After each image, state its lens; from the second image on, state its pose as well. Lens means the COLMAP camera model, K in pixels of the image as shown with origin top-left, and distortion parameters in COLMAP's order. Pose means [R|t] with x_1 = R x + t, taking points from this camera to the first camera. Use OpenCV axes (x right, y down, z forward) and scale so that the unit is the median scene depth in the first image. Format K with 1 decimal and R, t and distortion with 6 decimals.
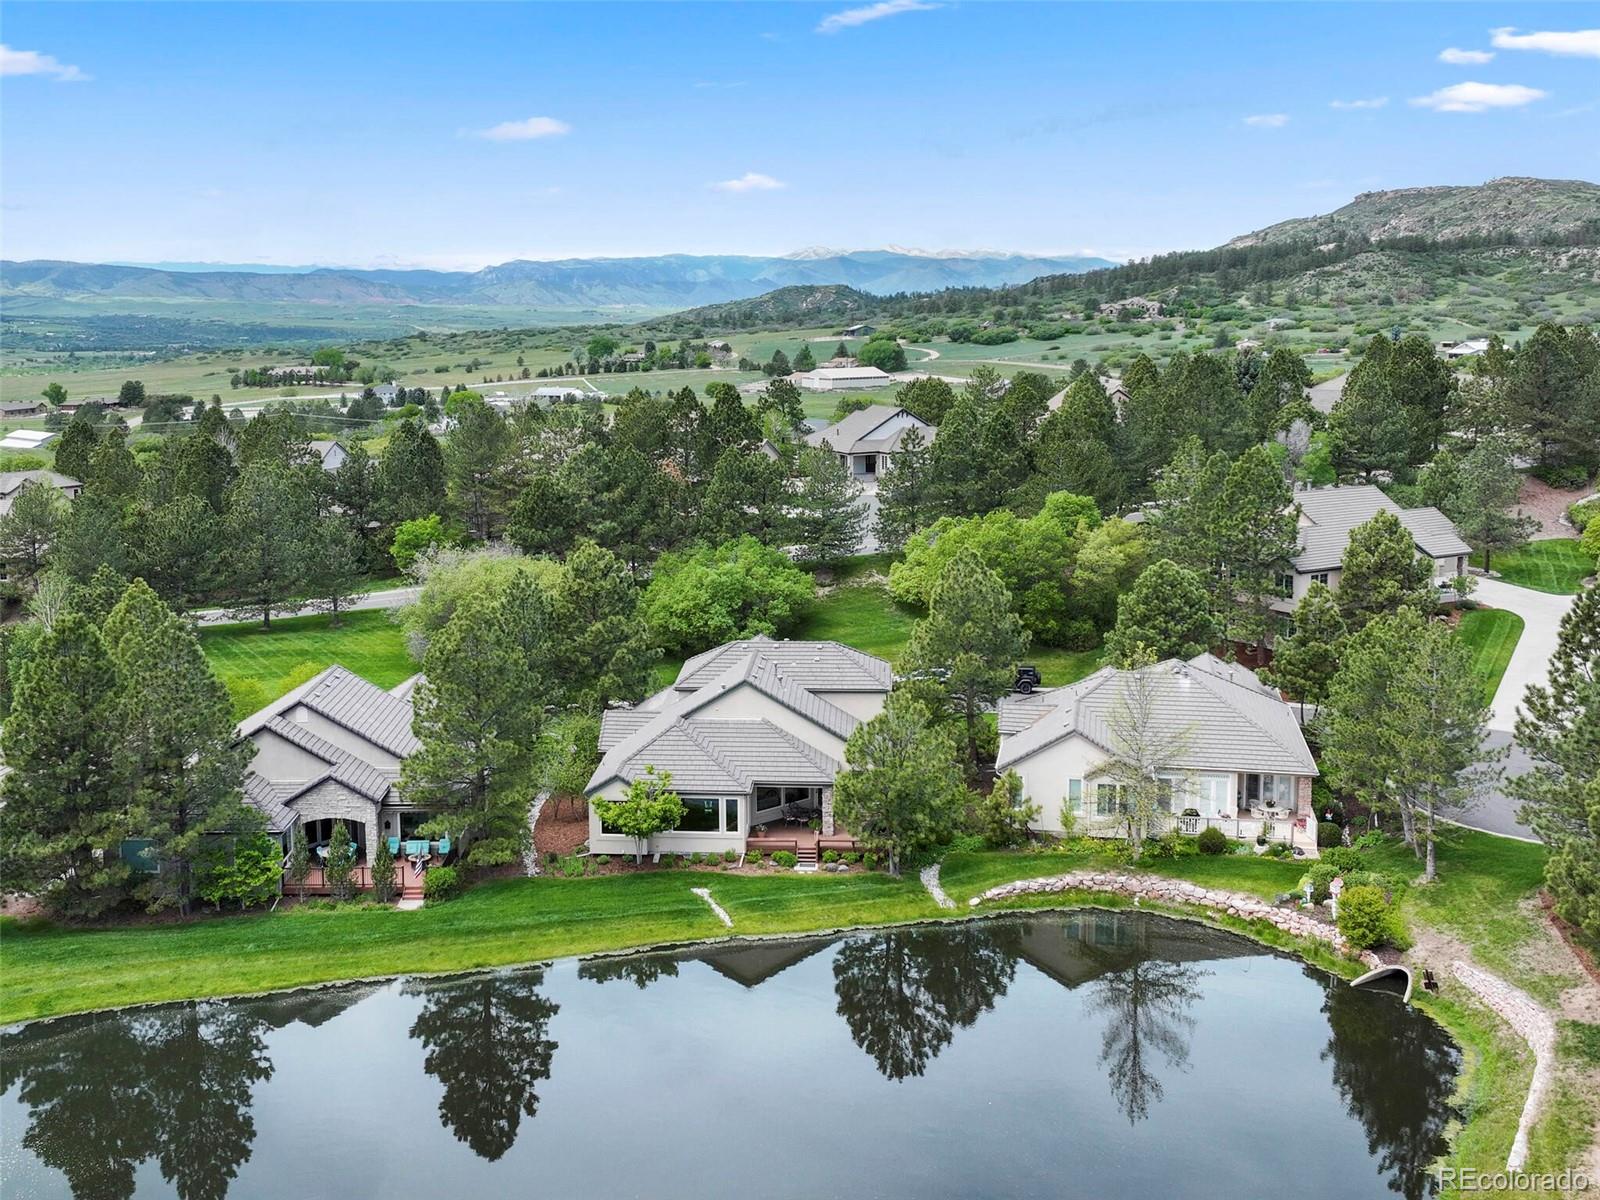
lens RADIAL K [[1116.8, 0, 797.1], [0, 1116.8, 599.2], [0, 0, 1]] dist [0.012712, -0.008929]
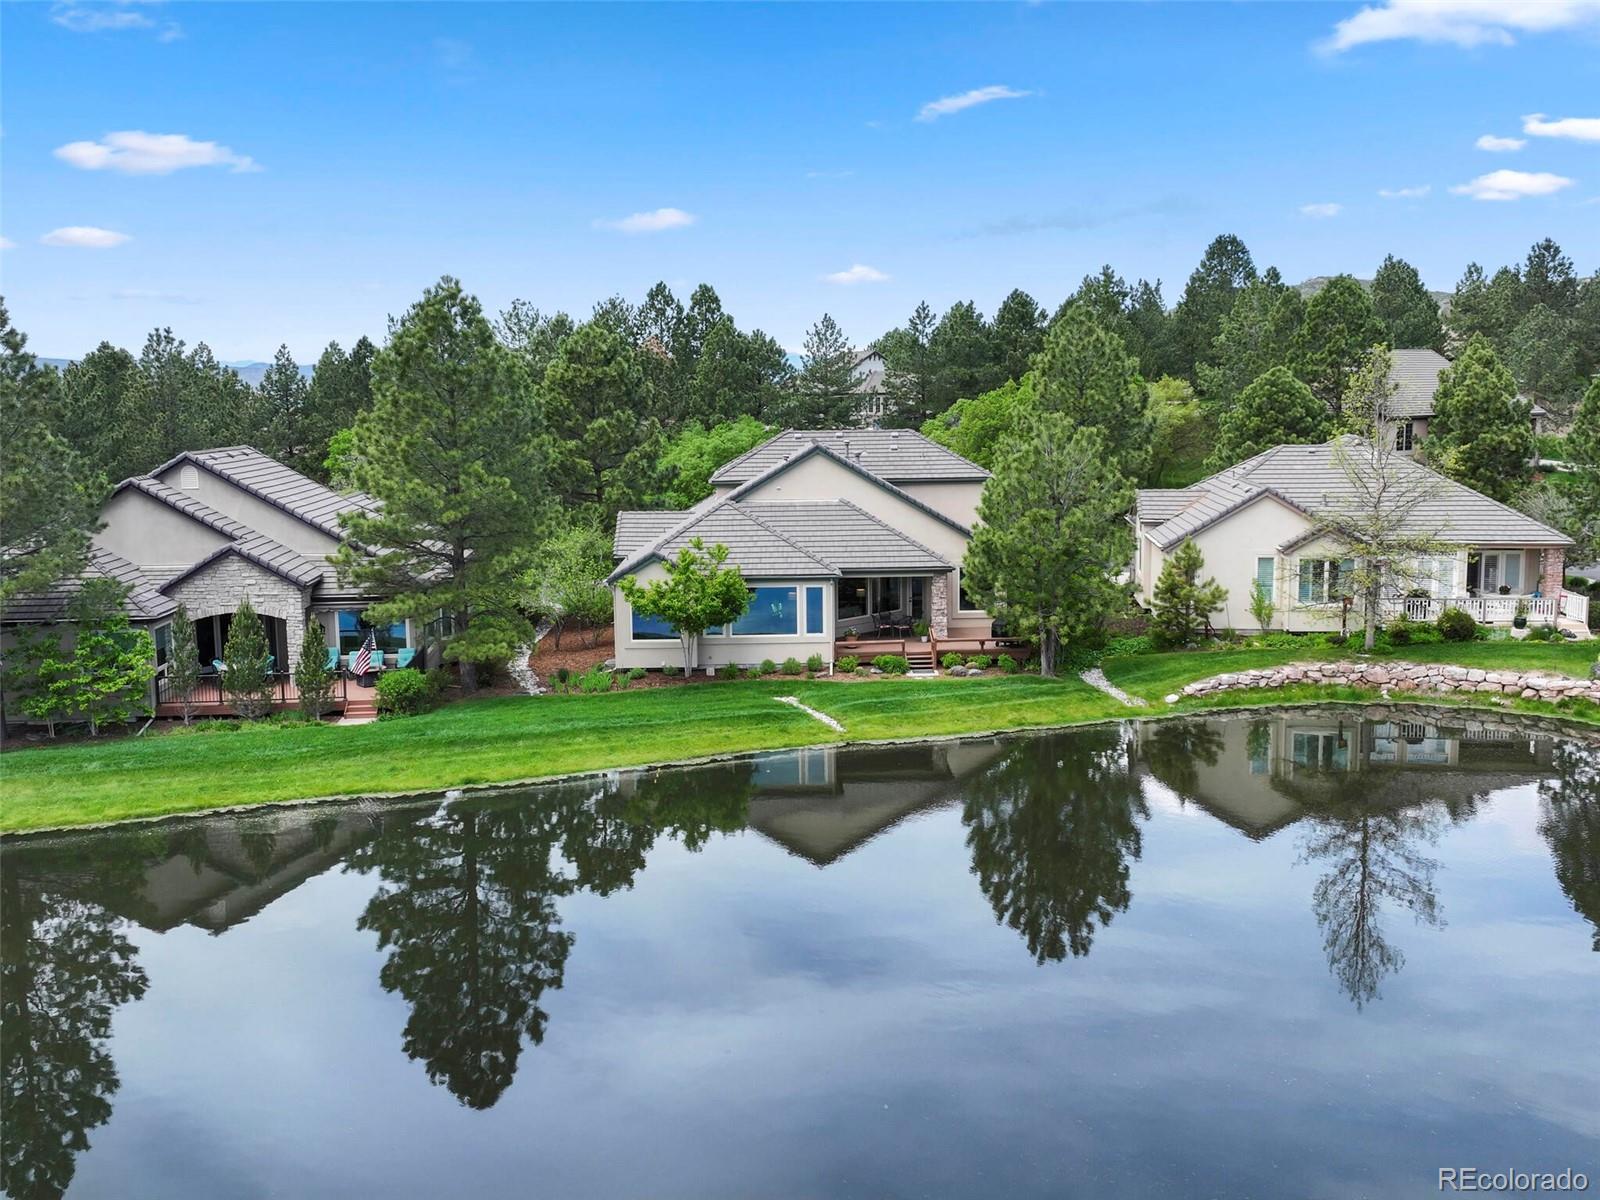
lens RADIAL K [[1116.8, 0, 848.2], [0, 1116.8, 570.9], [0, 0, 1]] dist [0.012712, -0.008929]
pose [[0.996019, -0.015837, 0.087726, -0.103005], [0.016718, 0.999817, -0.009317, 0.181095], [-0.087562, 0.010747, 0.996101, 0.286831]]
